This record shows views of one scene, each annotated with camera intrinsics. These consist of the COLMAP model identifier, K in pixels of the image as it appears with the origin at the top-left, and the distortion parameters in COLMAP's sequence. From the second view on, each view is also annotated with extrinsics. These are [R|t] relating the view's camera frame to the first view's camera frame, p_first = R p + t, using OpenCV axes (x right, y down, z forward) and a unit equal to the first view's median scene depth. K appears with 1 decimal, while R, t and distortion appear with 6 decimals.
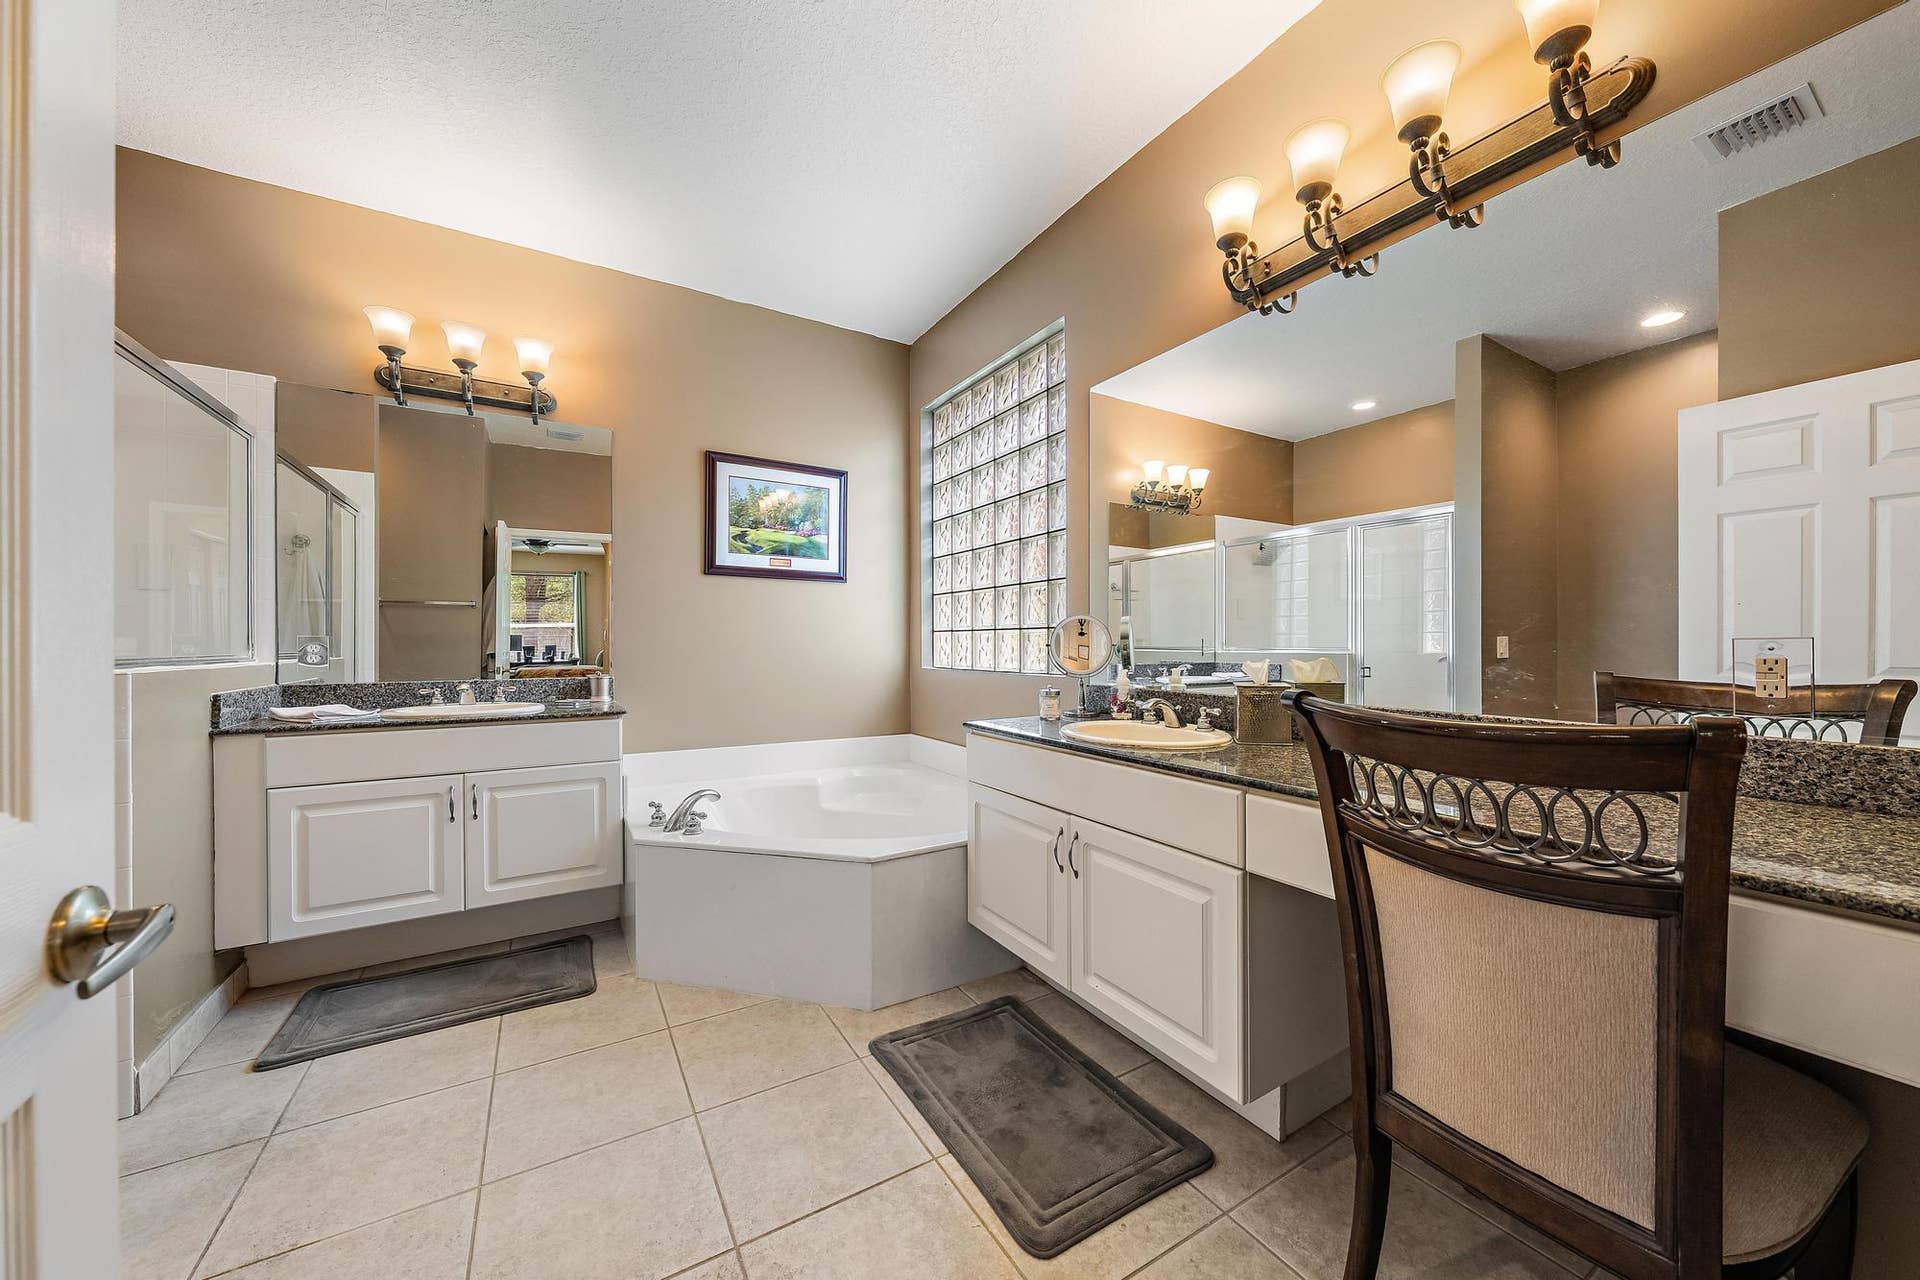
lens RADIAL K [[696.4, 0, 991.6], [0, 696.4, 647.7], [0, 0, 1]] dist [-0.000337, 0.000541]
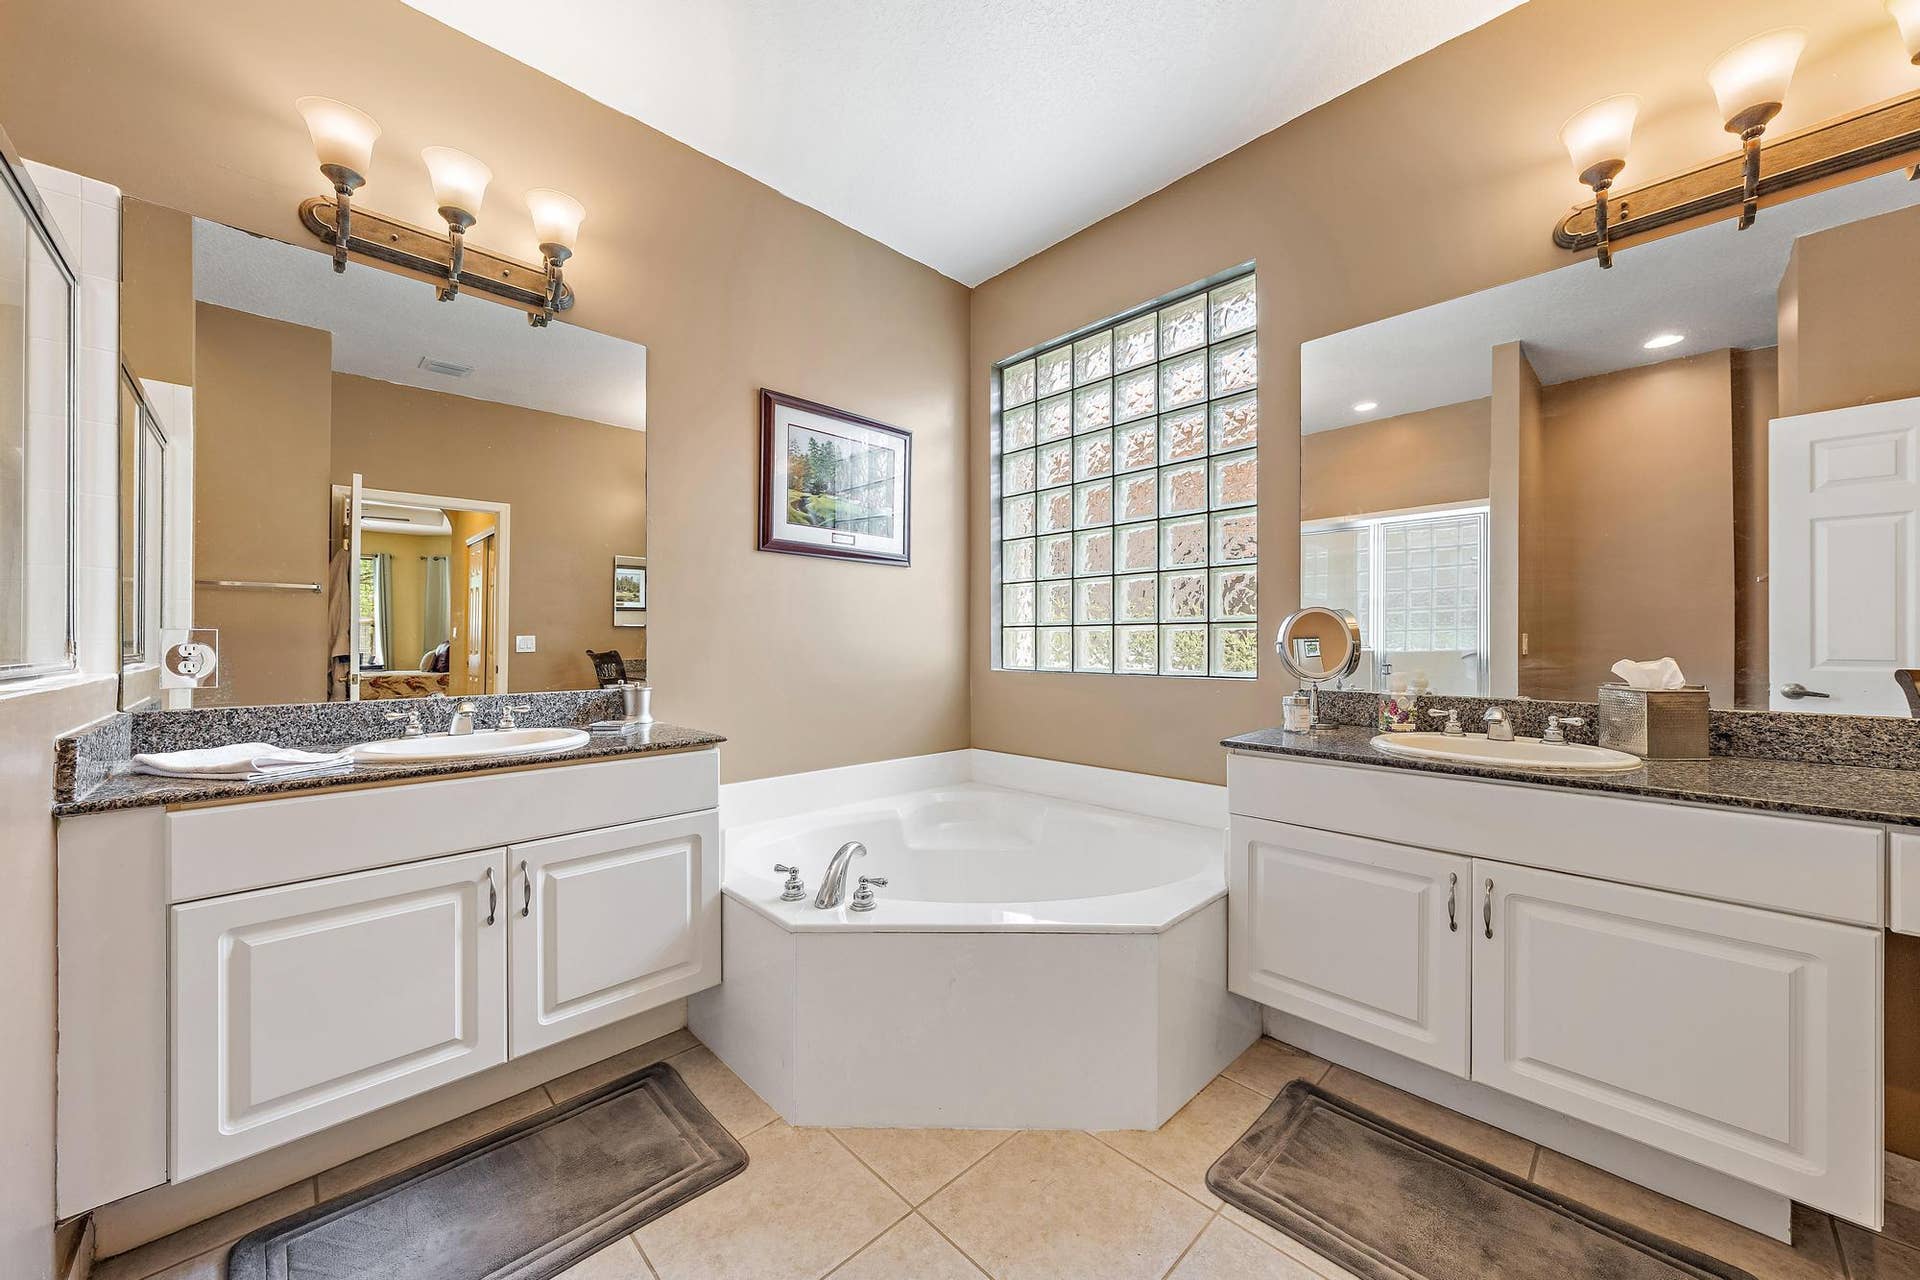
lens RADIAL K [[696.4, 0, 963.4], [0, 696.4, 641.5], [0, 0, 1]] dist [-0.000337, 0.000541]
pose [[0.973475, -0.000783, 0.228790, -0.474242], [0.002081, 0.999983, -0.005435, -0.001774], [-0.228782, 0.005767, 0.973461, 0.270769]]
